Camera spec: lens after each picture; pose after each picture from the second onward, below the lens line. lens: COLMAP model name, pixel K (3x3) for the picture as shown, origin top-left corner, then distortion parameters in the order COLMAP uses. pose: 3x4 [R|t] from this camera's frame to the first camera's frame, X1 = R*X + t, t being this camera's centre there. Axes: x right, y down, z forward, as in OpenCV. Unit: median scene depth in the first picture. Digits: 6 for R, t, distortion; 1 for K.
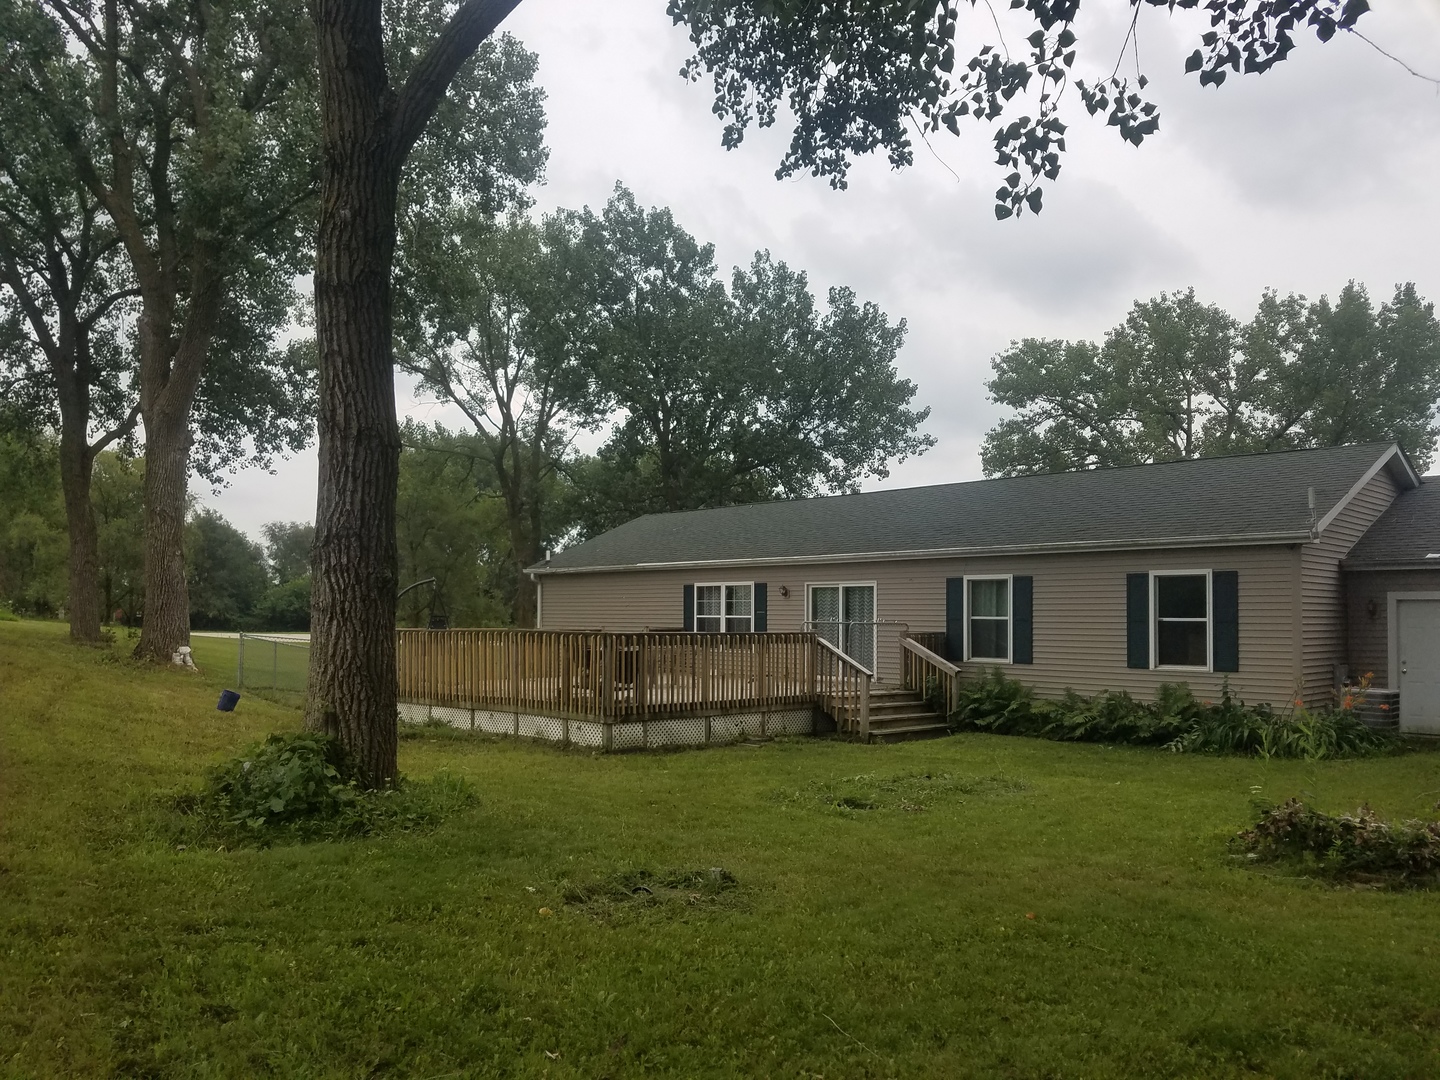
lens RADIAL K [[1089.4, 0, 696.4], [0, 1089.4, 589.1], [0, 0, 1]] dist [0.193795, -0.328054]
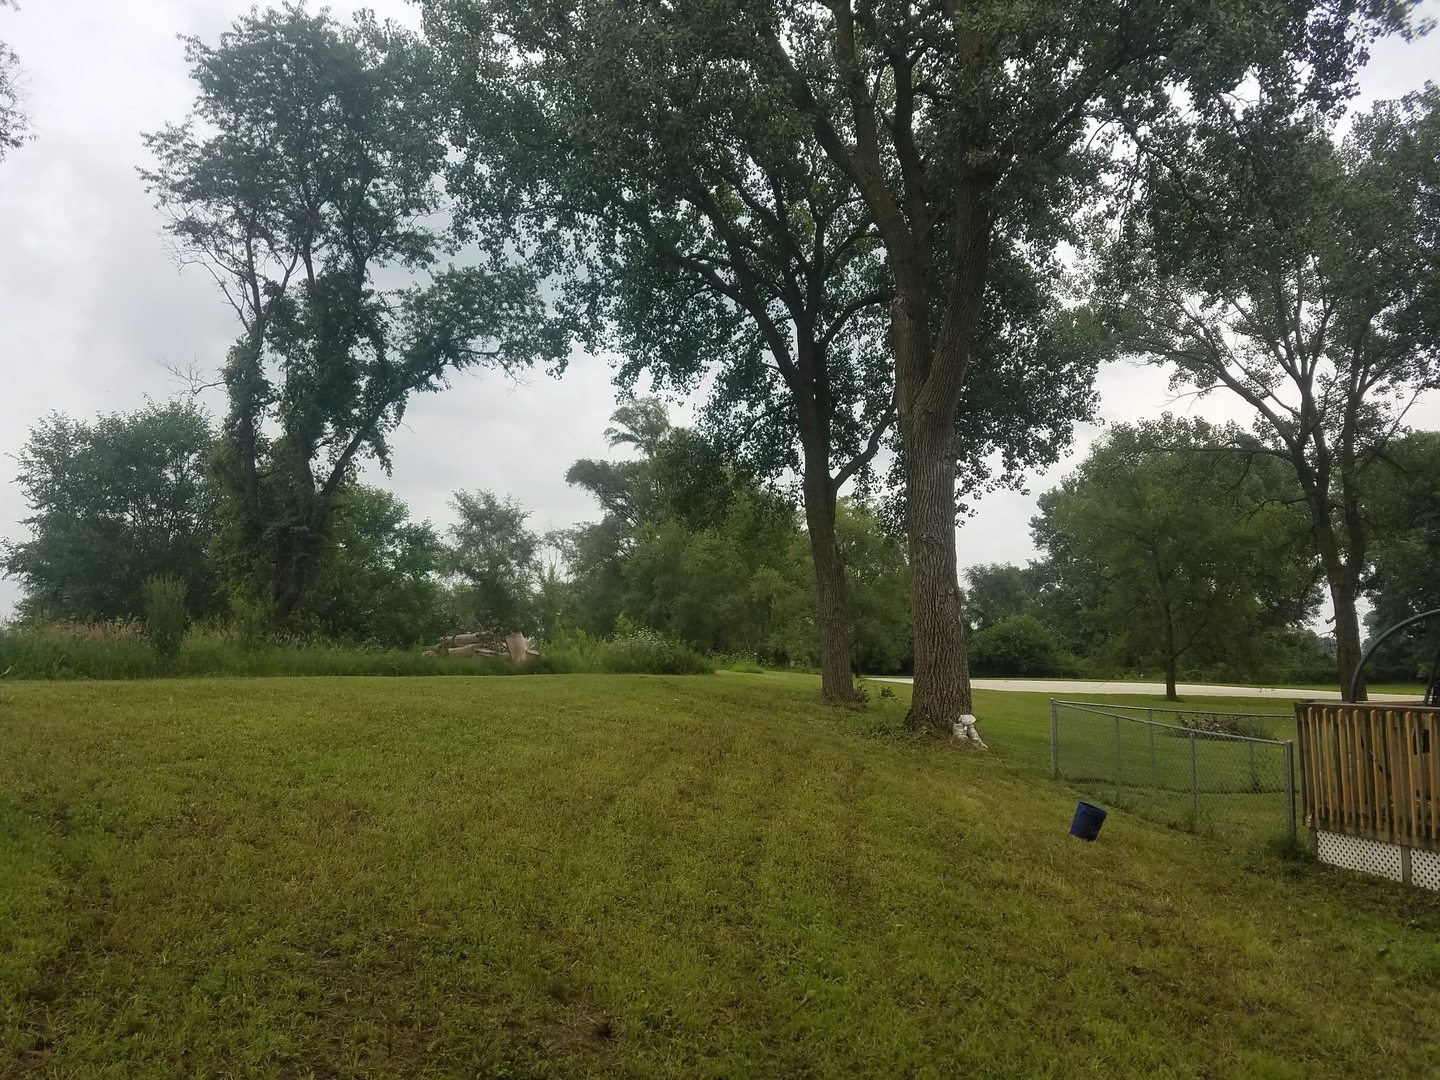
lens RADIAL K [[1089.4, 0, 696.4], [0, 1089.4, 589.1], [0, 0, 1]] dist [0.193795, -0.328054]
pose [[0.826416, -0.053958, -0.560469, -0.122430], [0.032923, 0.998325, -0.047567, -0.002391], [0.562097, 0.020858, 0.826808, 0.183890]]
